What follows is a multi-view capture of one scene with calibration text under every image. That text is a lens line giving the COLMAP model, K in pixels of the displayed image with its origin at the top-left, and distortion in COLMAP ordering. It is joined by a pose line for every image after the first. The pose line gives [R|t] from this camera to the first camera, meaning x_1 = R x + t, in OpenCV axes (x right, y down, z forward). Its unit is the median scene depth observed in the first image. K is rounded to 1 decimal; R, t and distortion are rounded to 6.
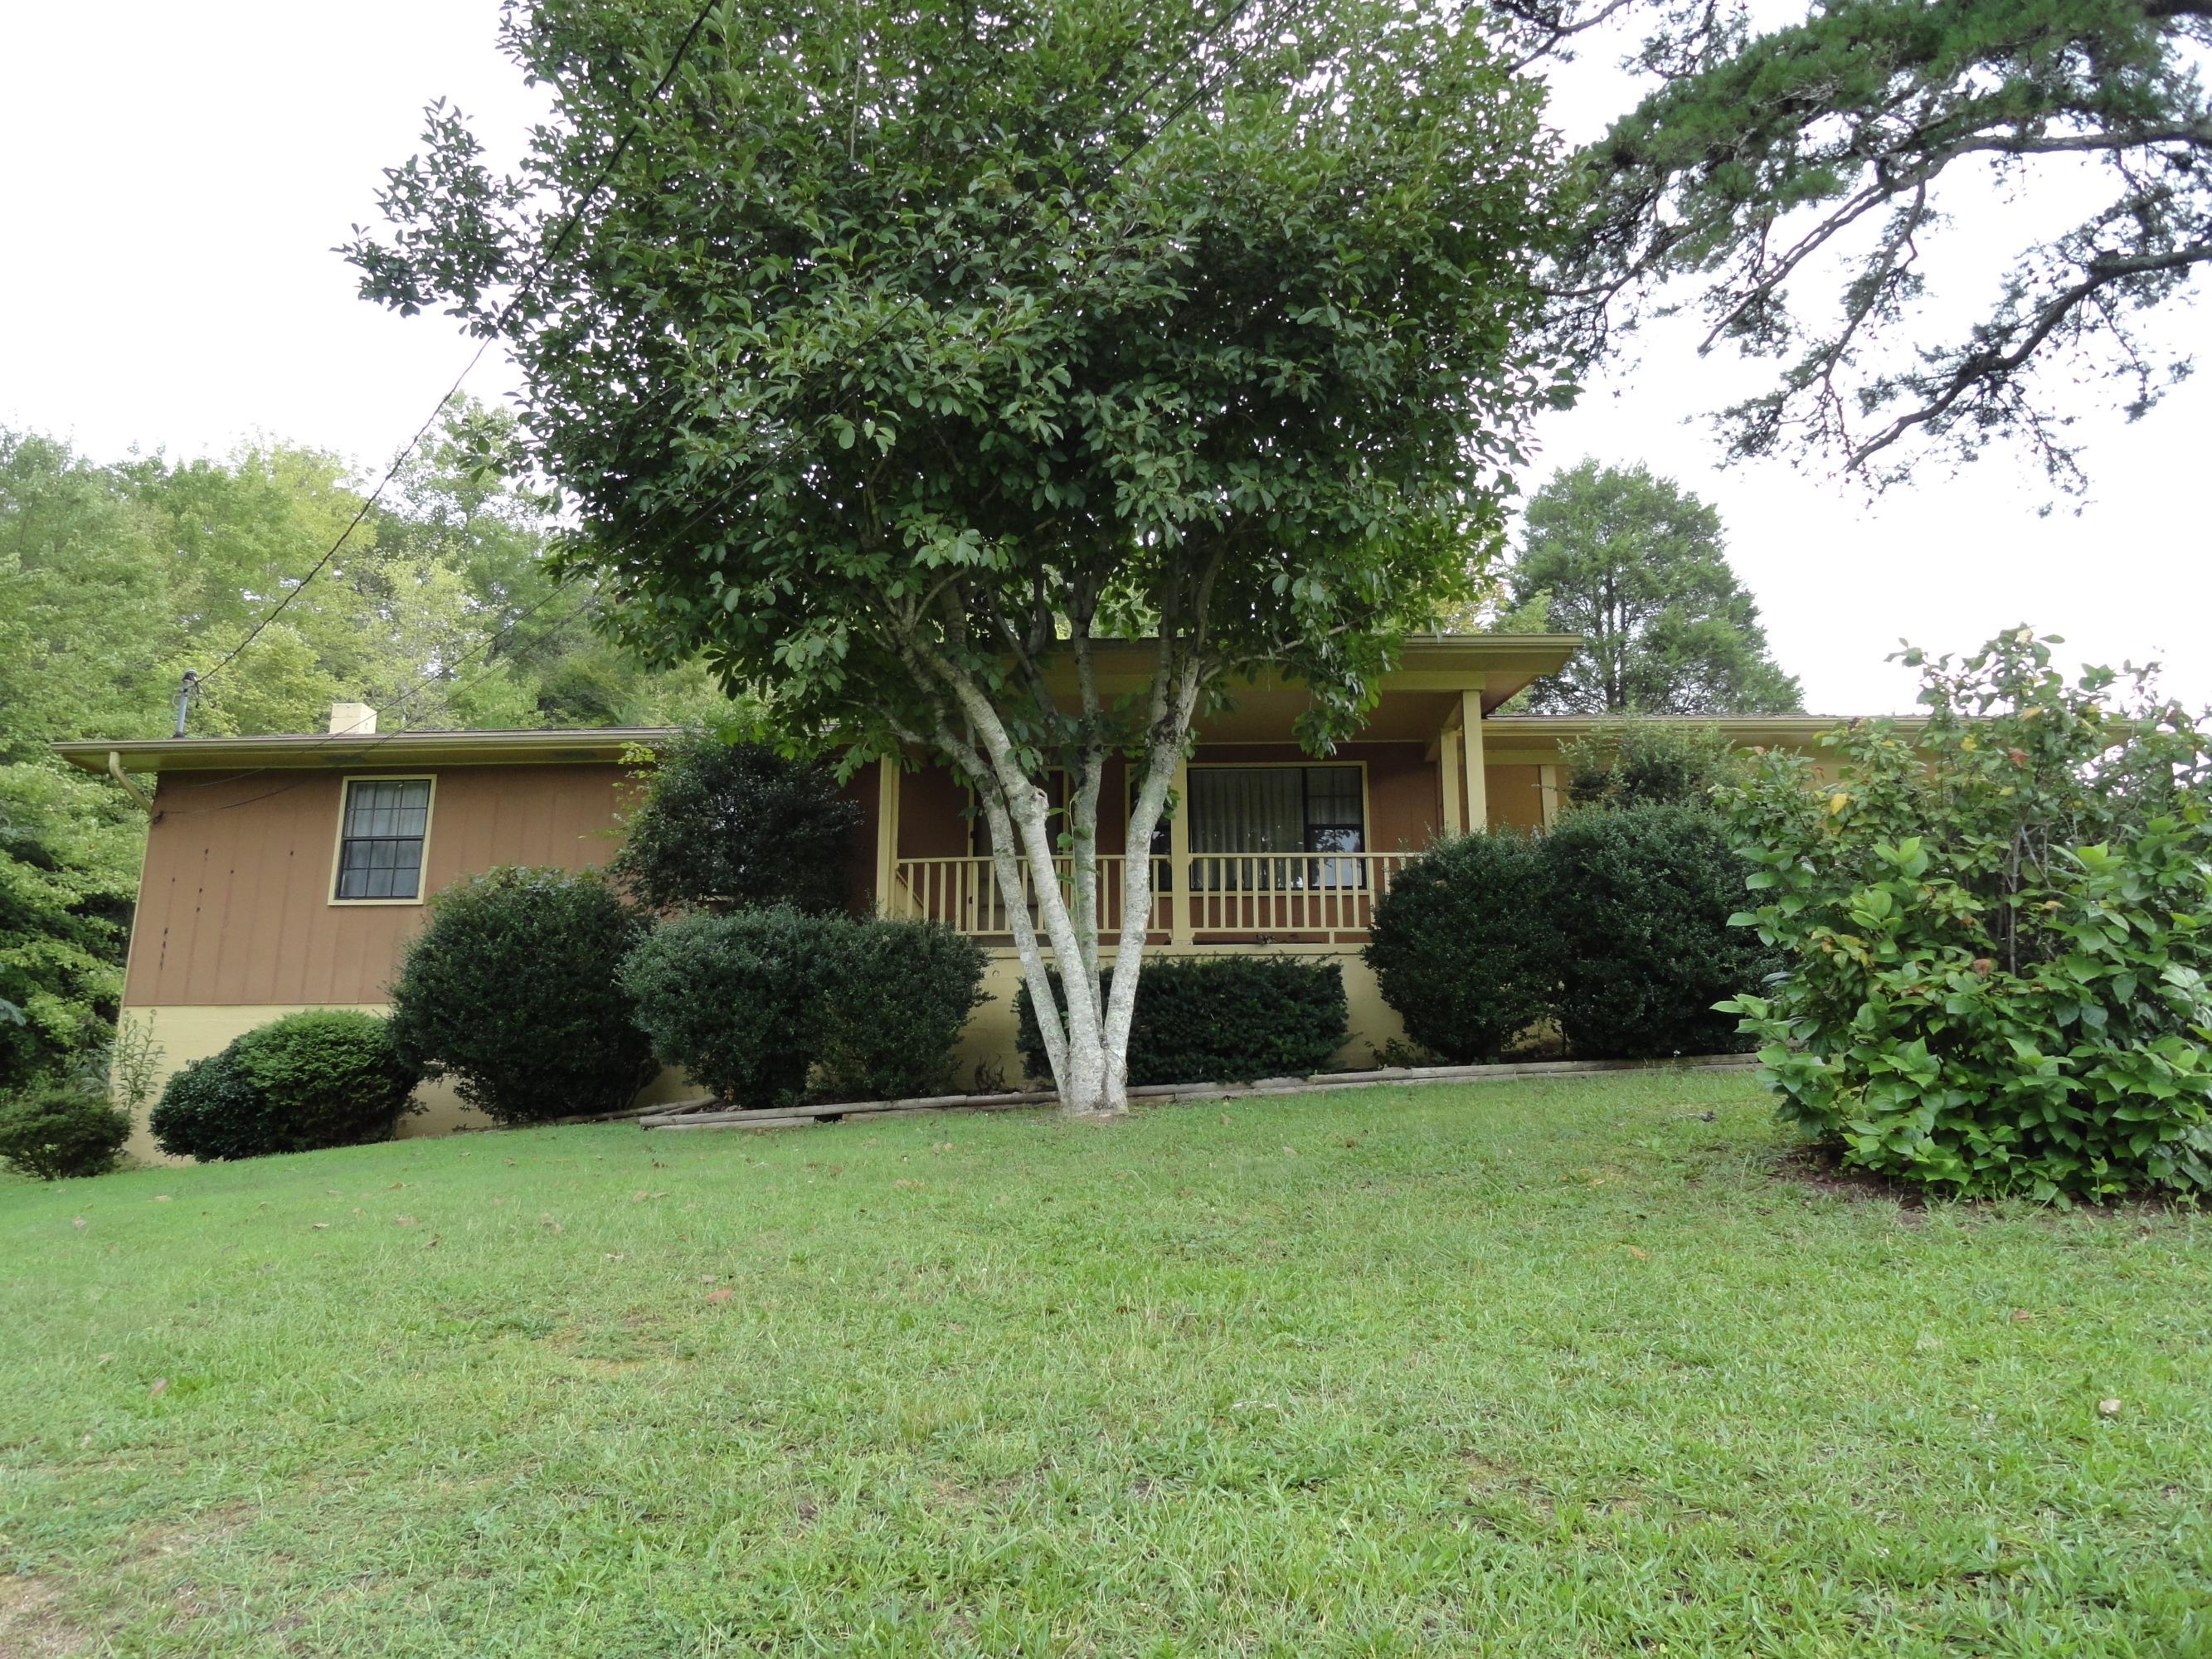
lens RADIAL K [[1495.7, 0, 1107.9], [0, 1495.7, 831.9], [0, 0, 1]] dist [-0.010069, 0.005284]
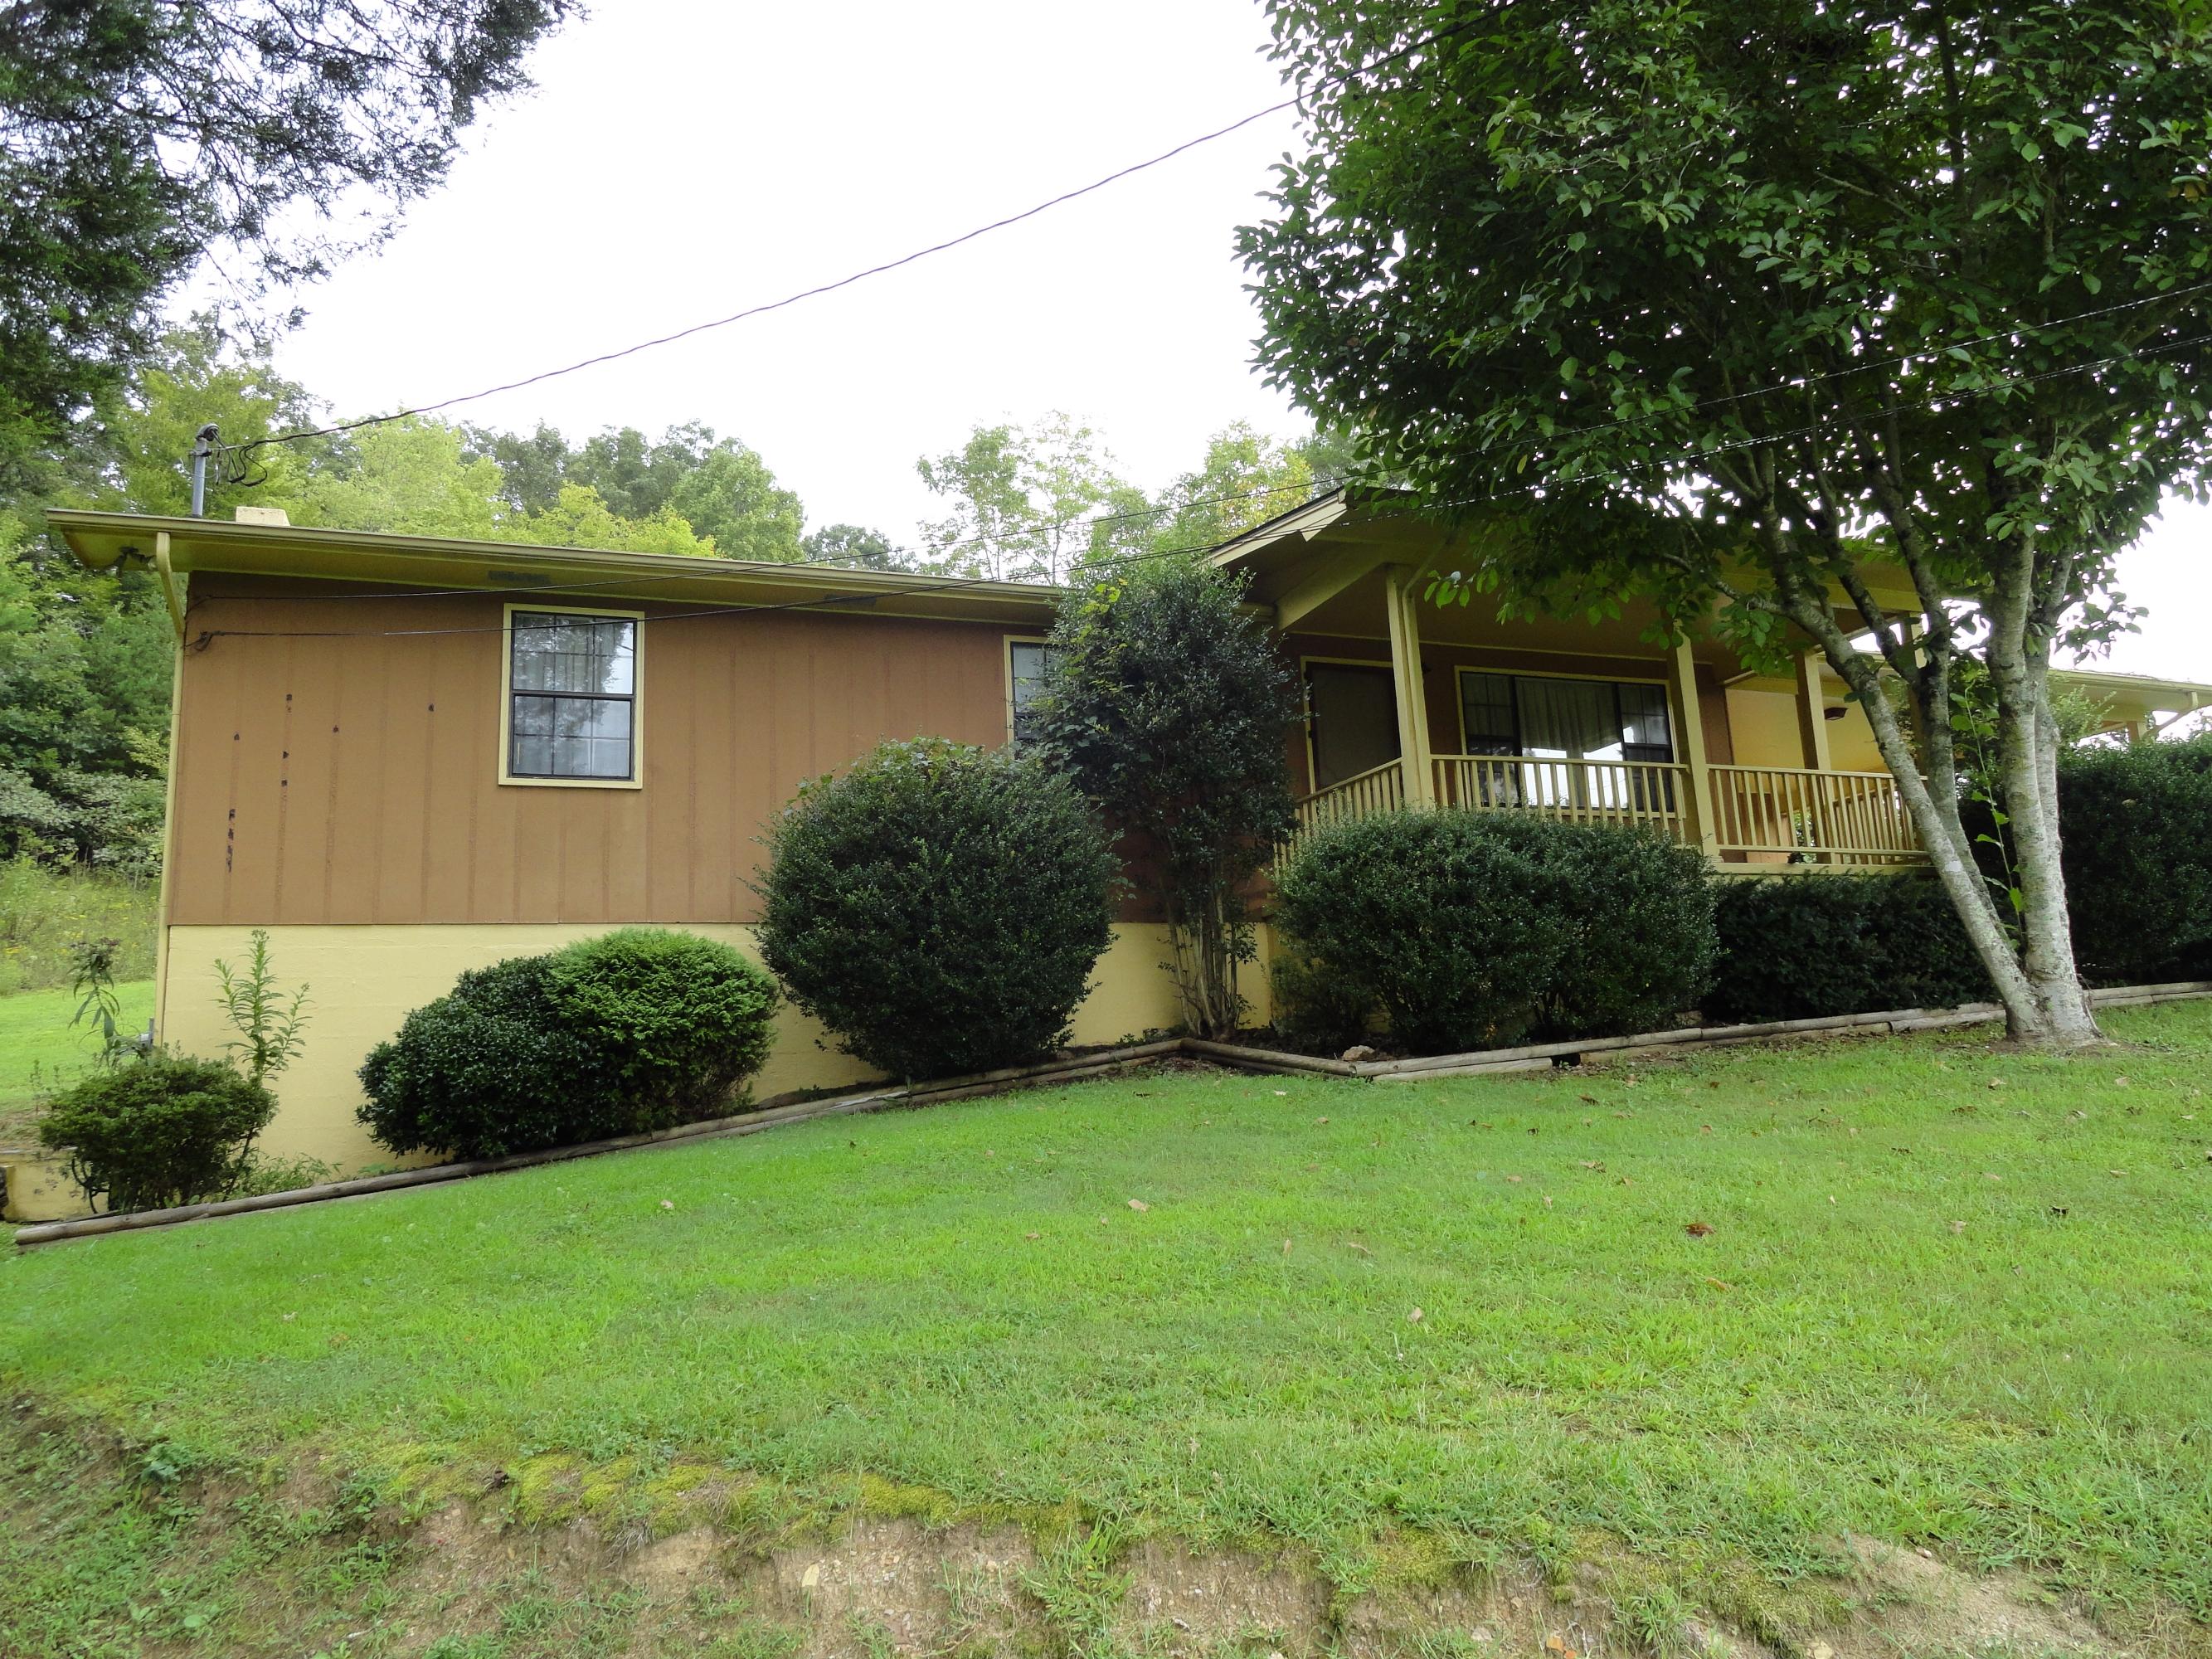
lens RADIAL K [[1495.7, 0, 1105.9], [0, 1495.7, 833.2], [0, 0, 1]] dist [-0.010069, 0.005284]
pose [[0.927809, 0.029378, 0.371898, -0.630251], [-0.043074, 0.998663, 0.028572, 0.048055], [-0.370561, -0.042528, 0.927834, 0.294674]]
